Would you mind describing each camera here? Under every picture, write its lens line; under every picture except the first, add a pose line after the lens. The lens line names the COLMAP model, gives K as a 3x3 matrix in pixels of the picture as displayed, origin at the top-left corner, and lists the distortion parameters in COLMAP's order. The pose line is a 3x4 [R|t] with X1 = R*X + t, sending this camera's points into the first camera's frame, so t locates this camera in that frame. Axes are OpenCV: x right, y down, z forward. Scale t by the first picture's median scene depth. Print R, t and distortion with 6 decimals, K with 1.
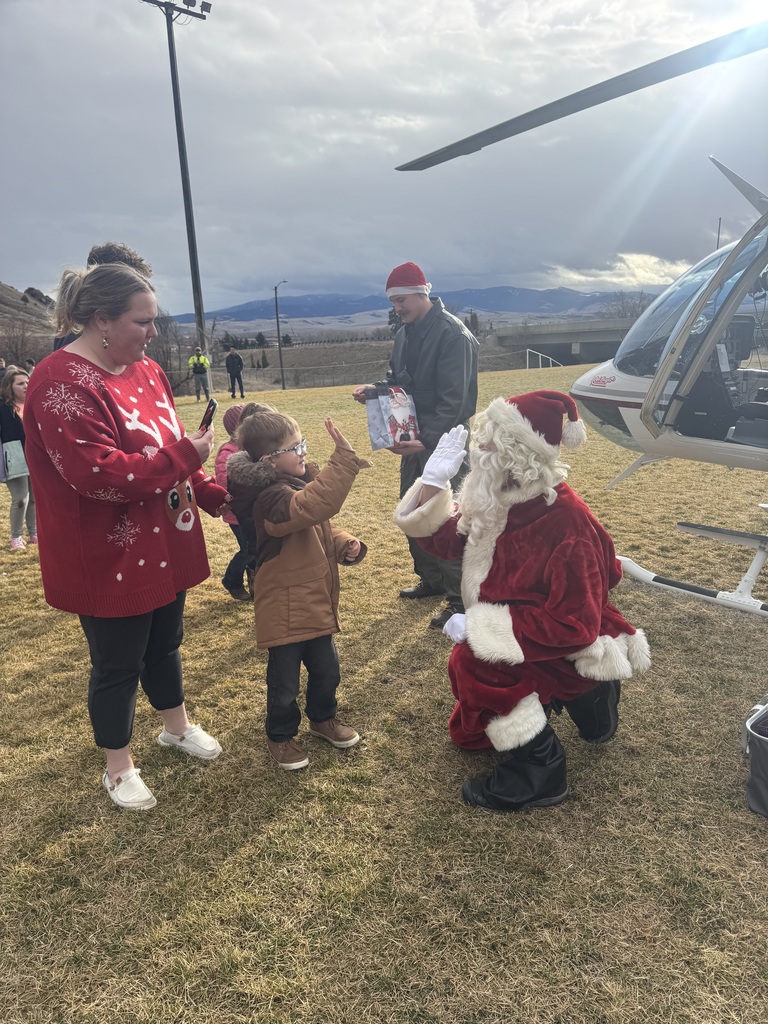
lens RADIAL K [[720.5, 0, 384.0], [0, 720.5, 512.0], [0, 0, 1]] dist [0.047550, -0.054885]
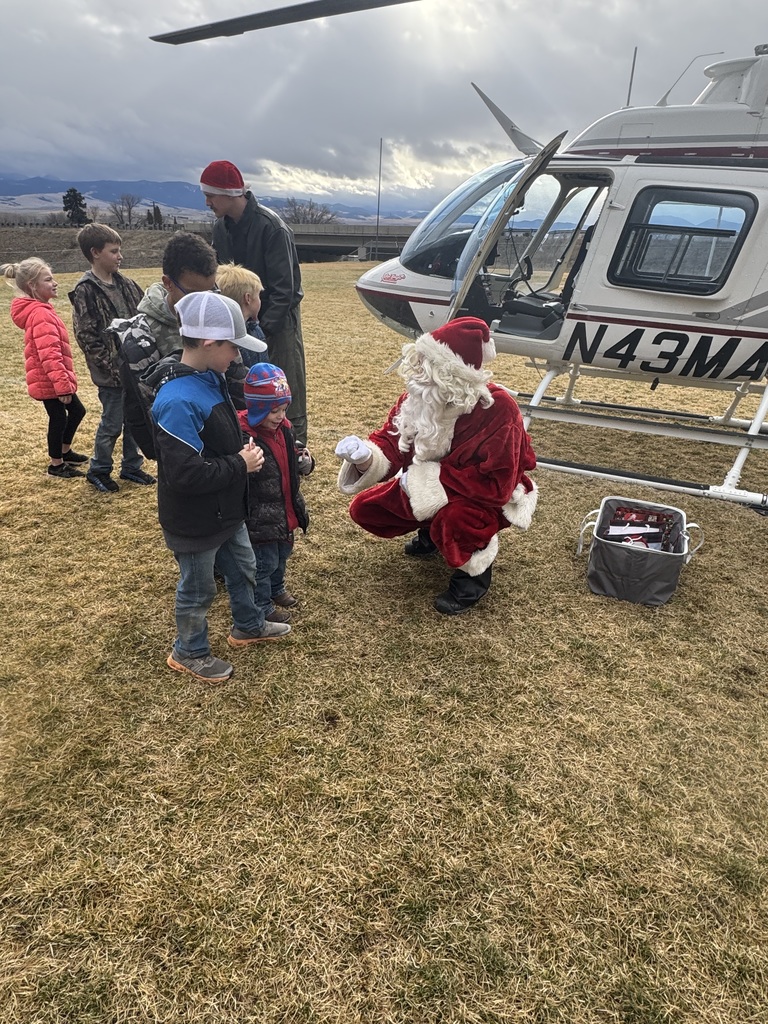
lens RADIAL K [[636.4, 0, 384.0], [0, 636.4, 512.0], [0, 0, 1]] dist [0.003996, 0.002454]
pose [[0.906254, -0.109673, 0.408259, -0.173846], [0.038386, 0.983120, 0.178892, 0.005278], [-0.420987, -0.146450, 0.895166, 0.034026]]
